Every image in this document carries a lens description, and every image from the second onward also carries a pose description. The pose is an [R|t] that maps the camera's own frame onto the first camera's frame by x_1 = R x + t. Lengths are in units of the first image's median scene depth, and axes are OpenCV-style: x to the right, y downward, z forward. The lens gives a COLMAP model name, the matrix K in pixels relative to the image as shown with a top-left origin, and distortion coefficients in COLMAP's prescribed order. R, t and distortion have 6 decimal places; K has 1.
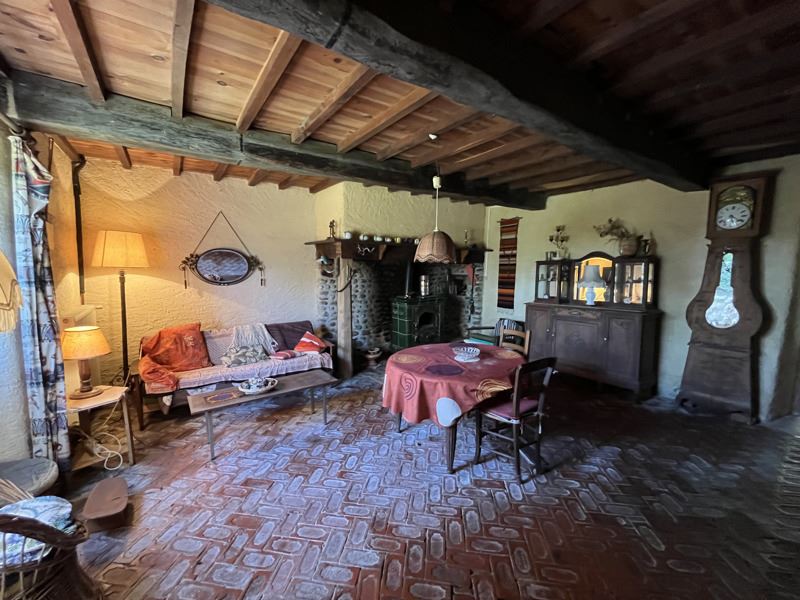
lens RADIAL K [[327.0, 0, 398.0], [0, 327.0, 299.3], [0, 0, 1]] dist [-0.000892, -0.000071]
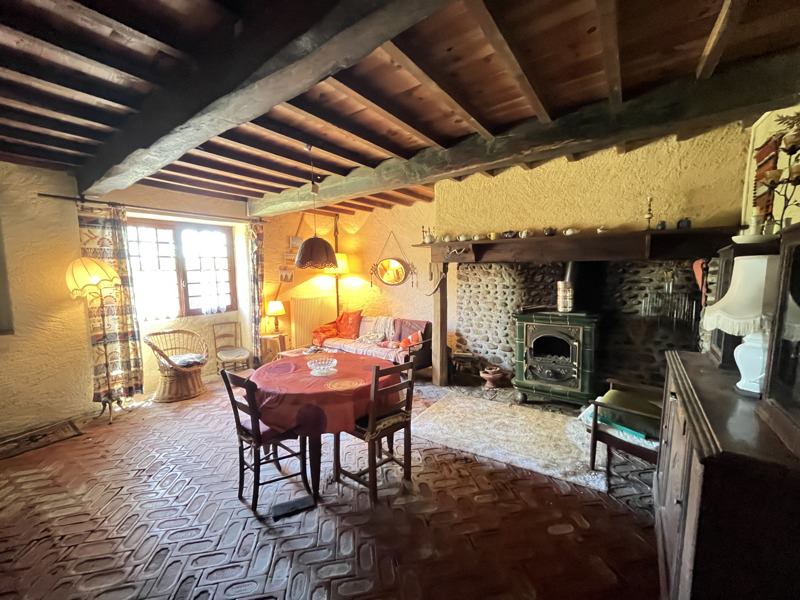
lens RADIAL K [[327.0, 0, 399.1], [0, 327.0, 302.1], [0, 0, 1]] dist [-0.000892, -0.000071]
pose [[0.331776, 0.079024, -0.940043, 0.596294], [-0.075963, 0.995487, 0.056875, -0.044135], [0.940295, 0.052539, 0.336281, 0.465088]]
